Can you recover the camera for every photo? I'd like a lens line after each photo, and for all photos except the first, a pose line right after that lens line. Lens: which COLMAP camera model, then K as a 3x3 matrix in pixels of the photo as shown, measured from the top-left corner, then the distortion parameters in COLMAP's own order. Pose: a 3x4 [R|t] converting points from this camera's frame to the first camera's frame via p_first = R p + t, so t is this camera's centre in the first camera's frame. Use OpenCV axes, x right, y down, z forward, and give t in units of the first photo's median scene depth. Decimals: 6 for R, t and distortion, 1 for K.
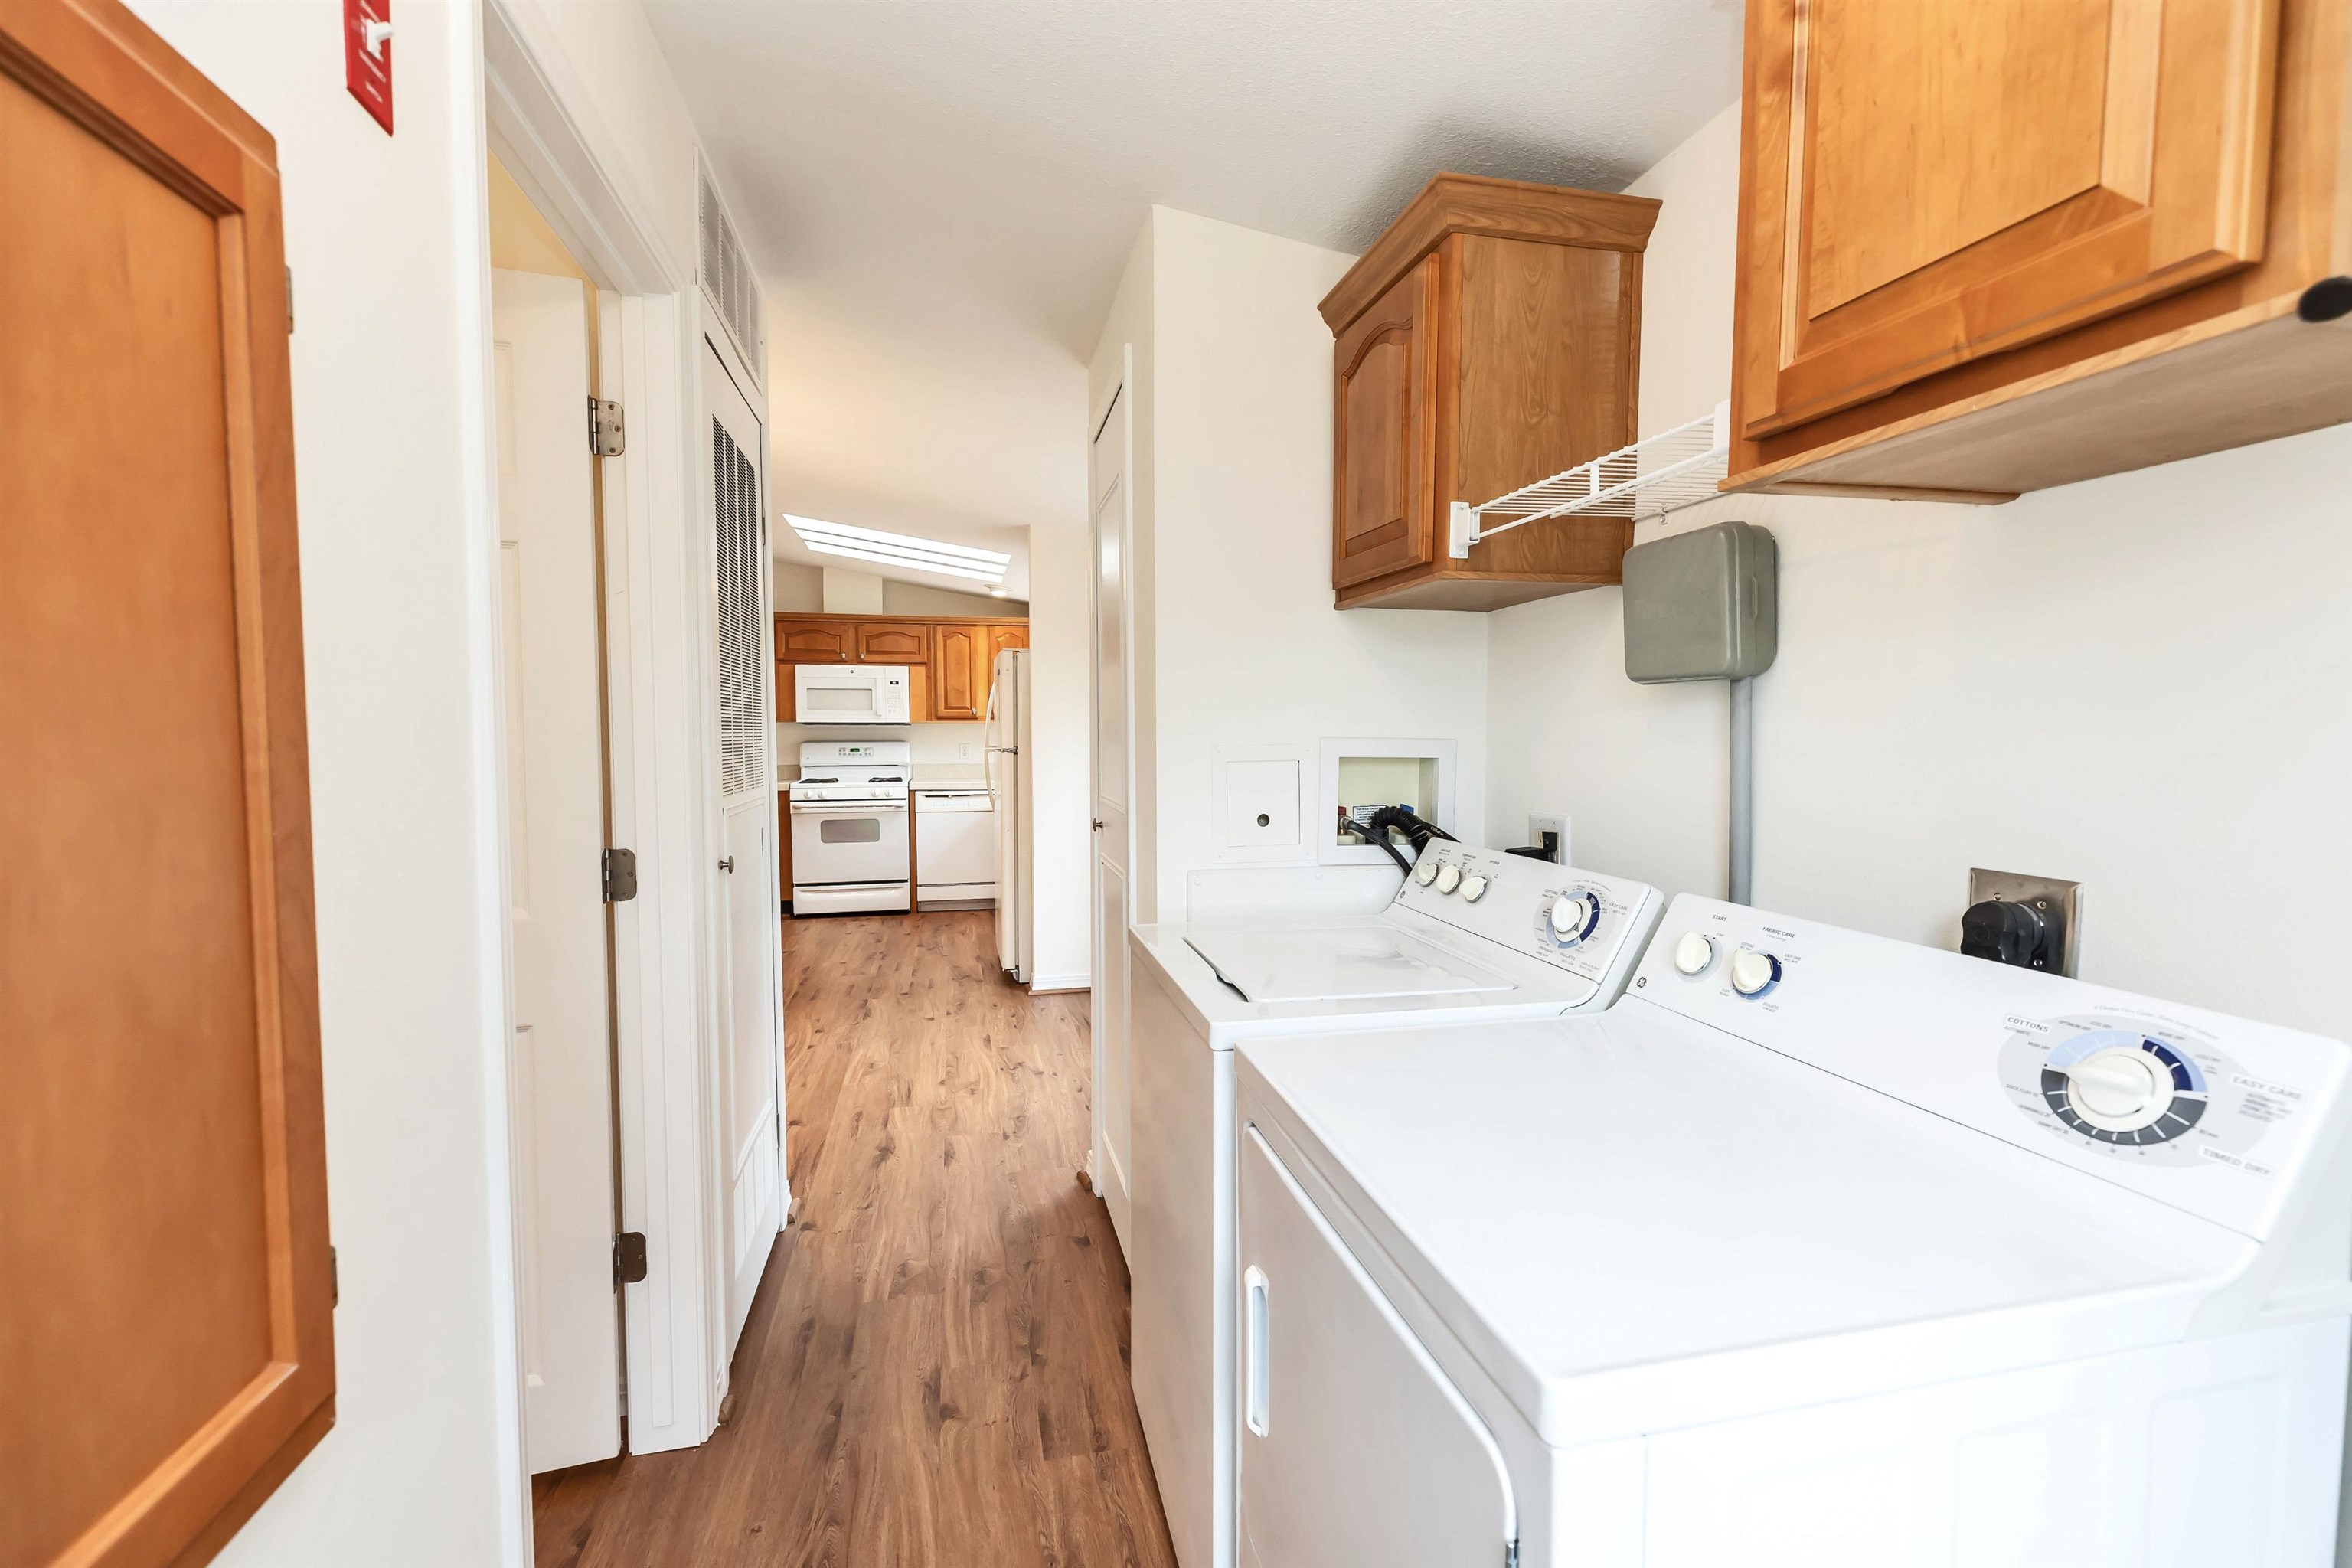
lens RADIAL K [[1050.2, 0, 1187.7], [0, 1050.2, 794.3], [0, 0, 1]] dist [0.007917, -0.002002]
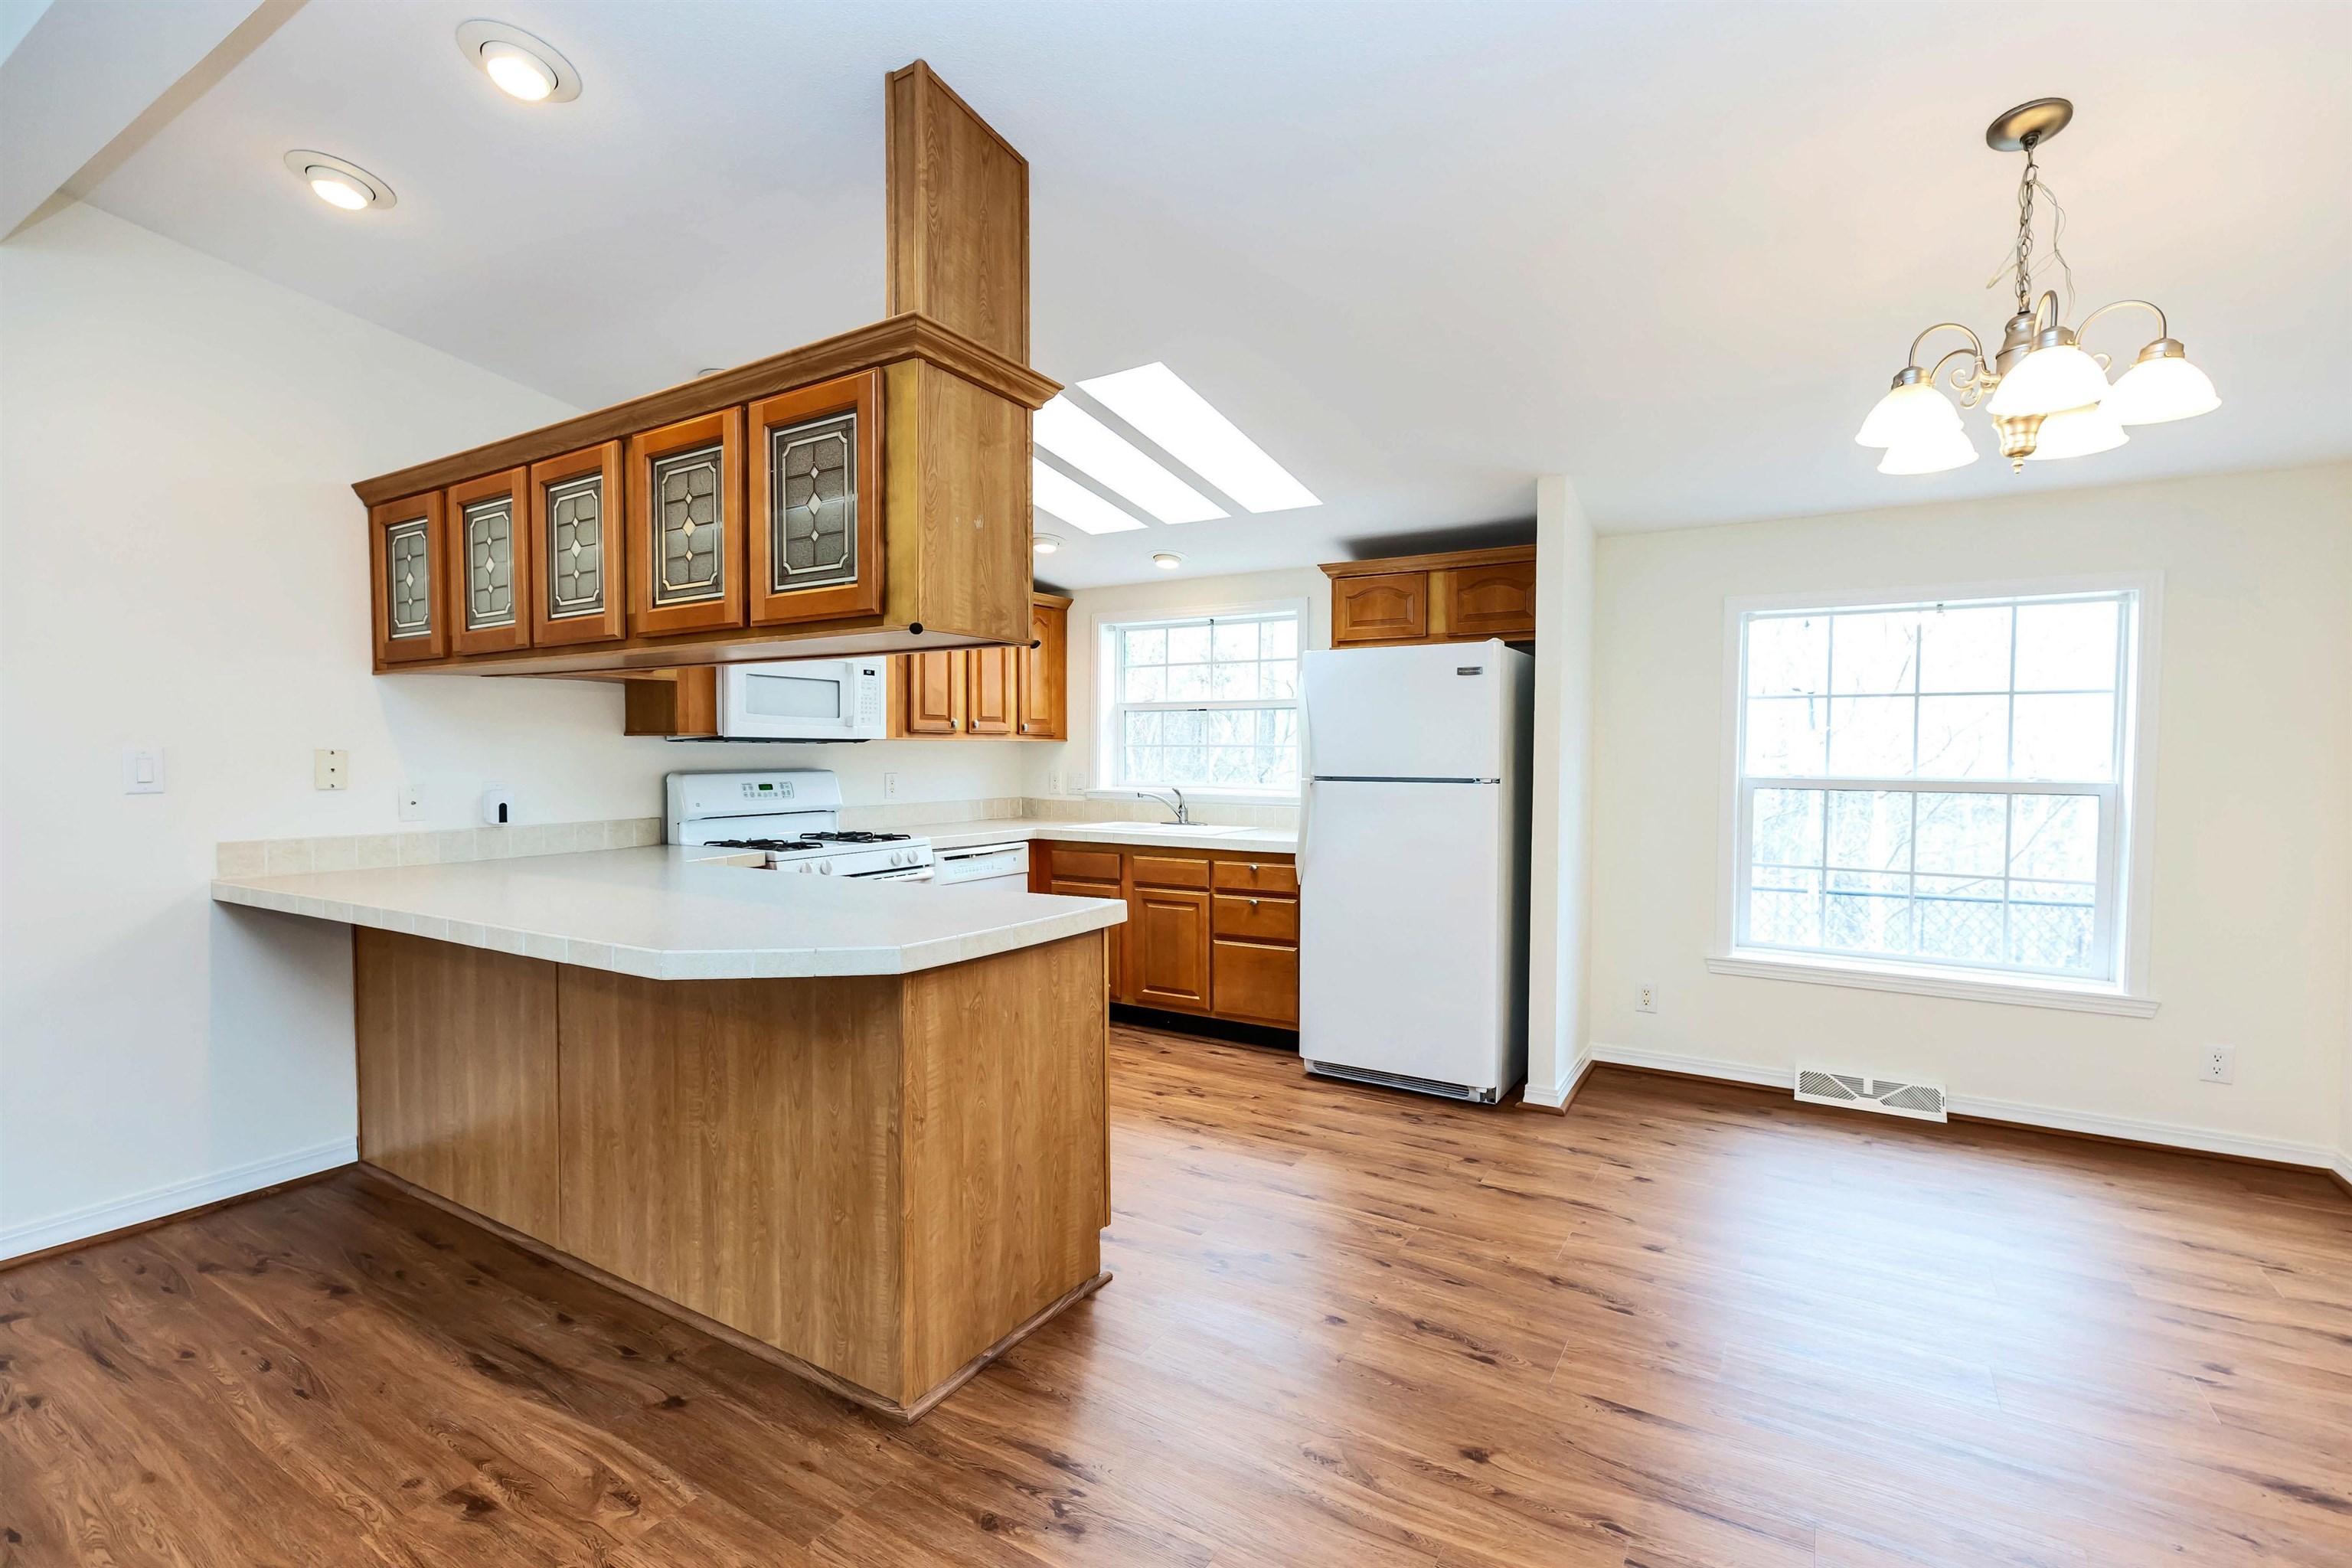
lens RADIAL K [[1050.2, 0, 1196.1], [0, 1050.2, 792.5], [0, 0, 1]] dist [0.007917, -0.002002]
pose [[0.693797, -0.024858, 0.719741, -0.581219], [0.039631, 0.999208, -0.003693, -0.028449], [-0.719079, 0.031087, 0.694232, 0.455351]]
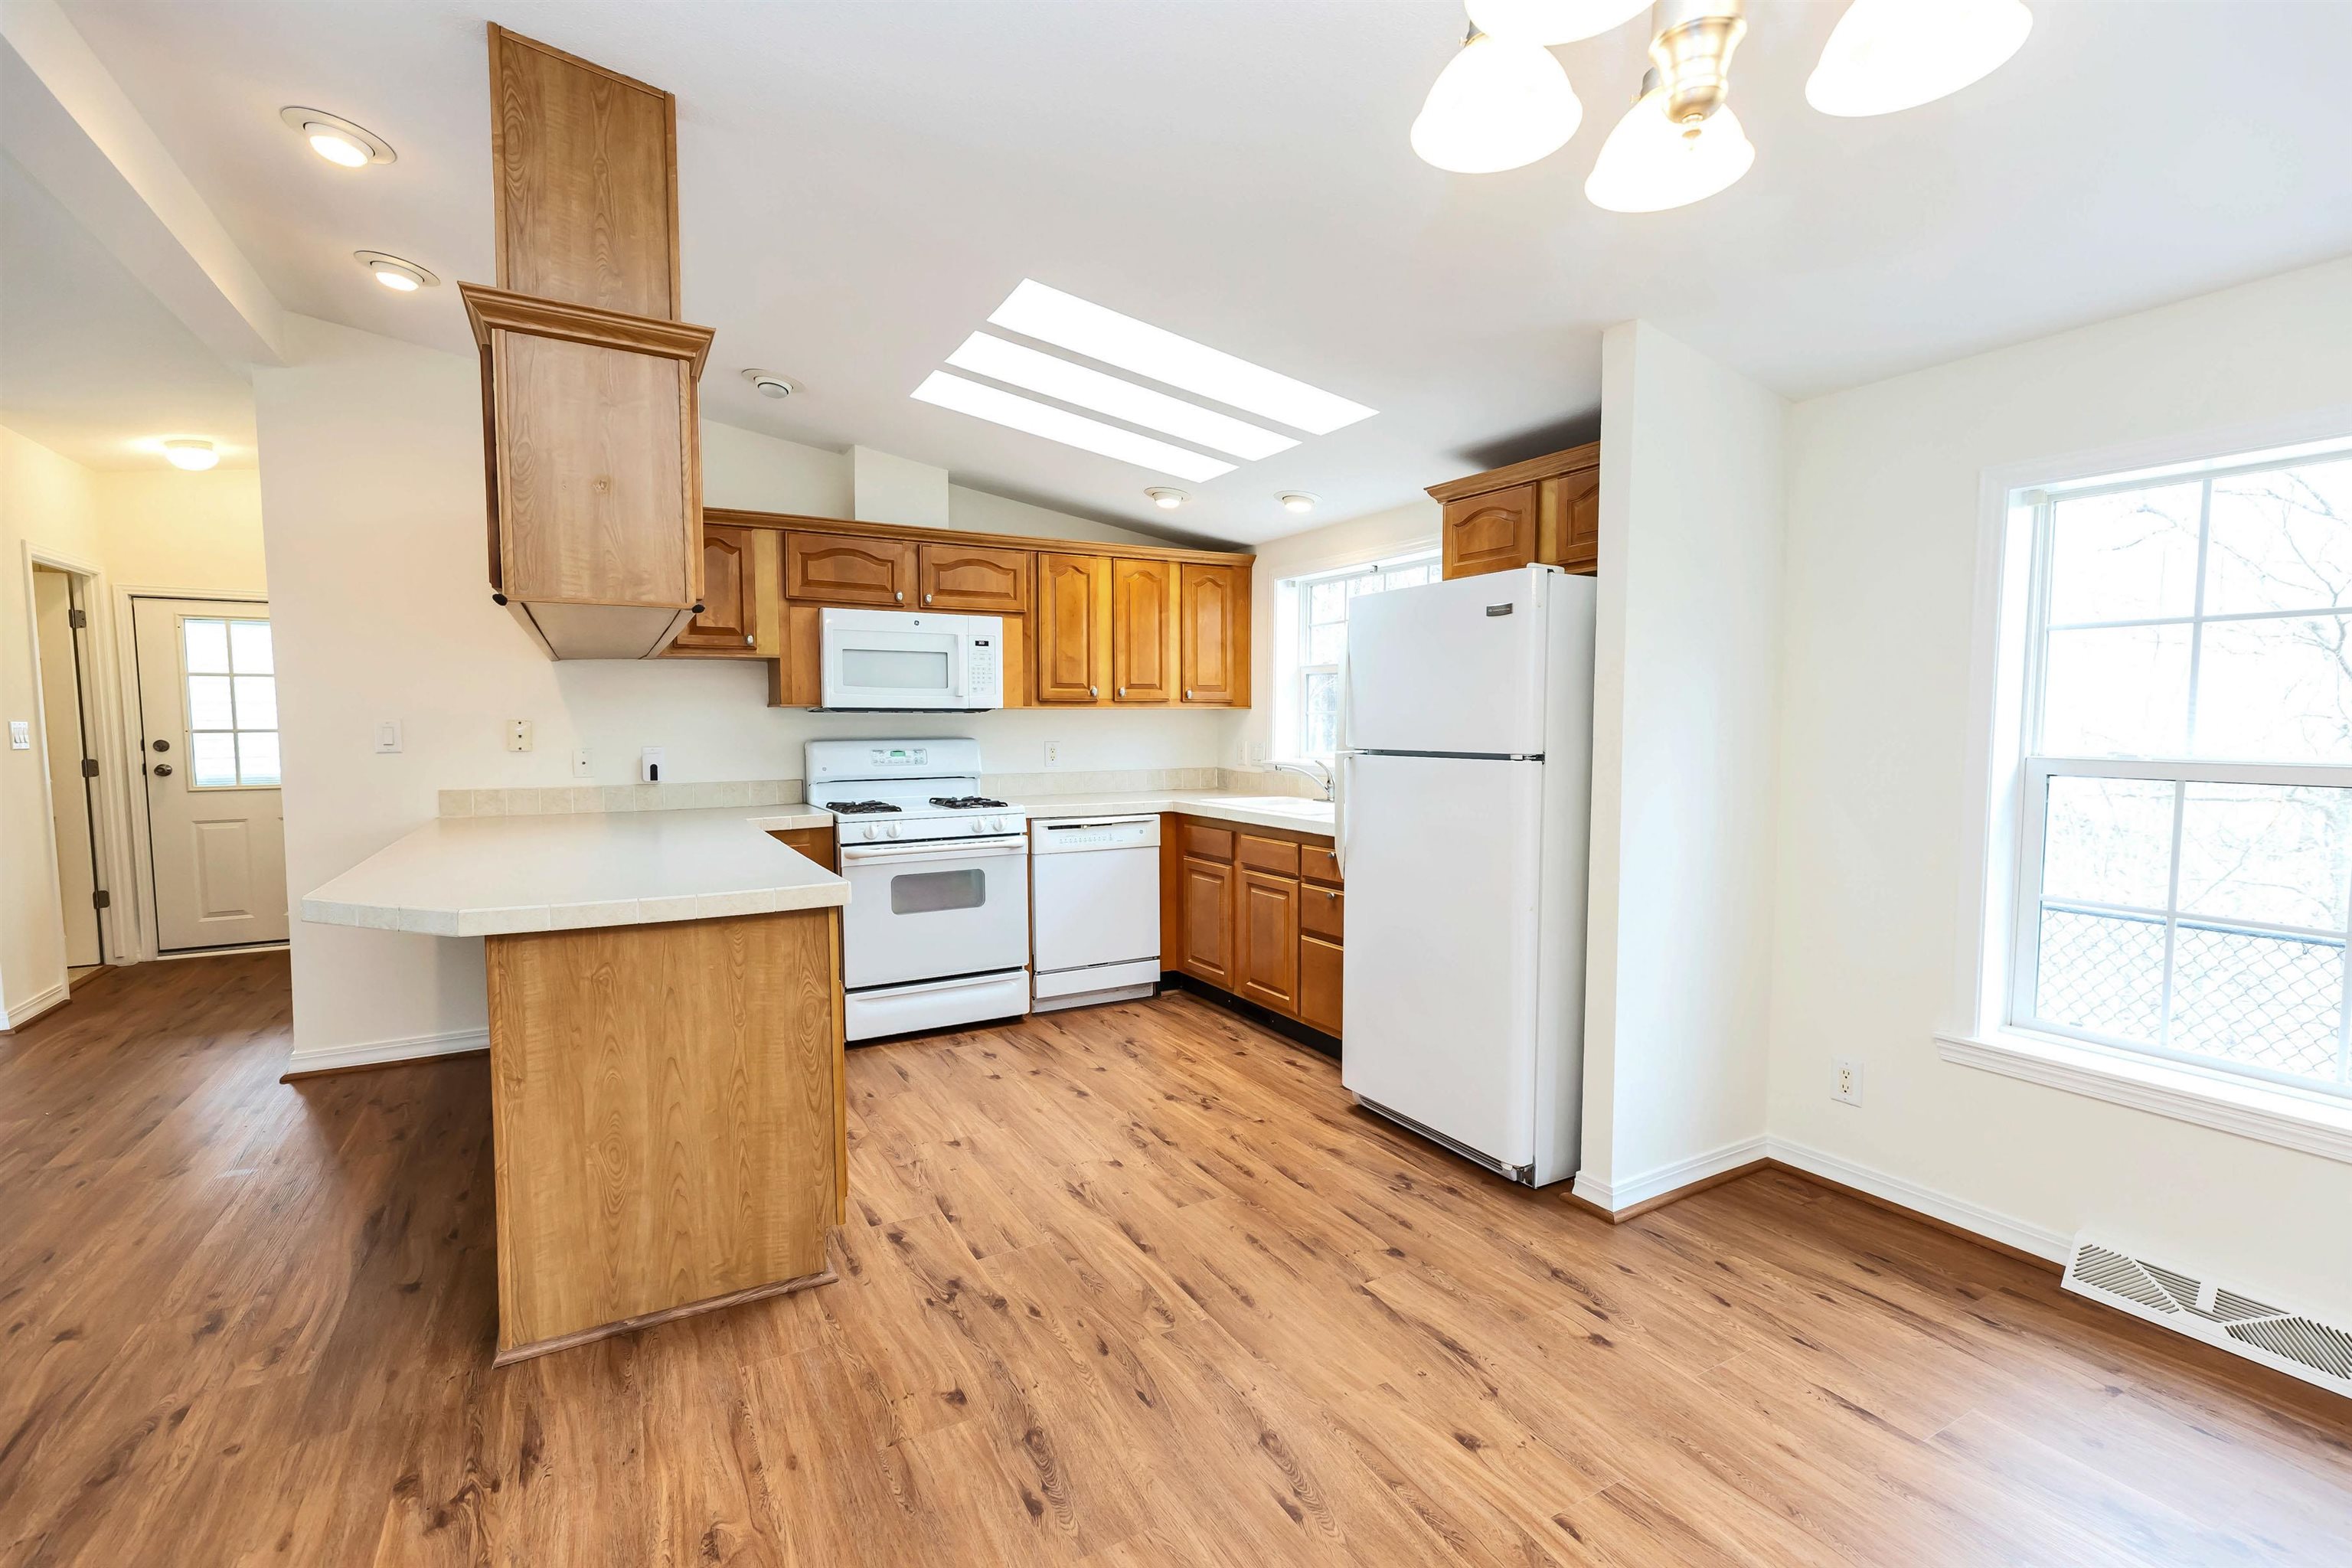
lens RADIAL K [[1050.2, 0, 1177.2], [0, 1050.2, 795.7], [0, 0, 1]] dist [0.007917, -0.002002]
pose [[0.958422, -0.021102, 0.284573, -0.346460], [0.017572, 0.999734, 0.014952, -0.024531], [-0.284813, -0.009330, 0.958538, 0.379946]]
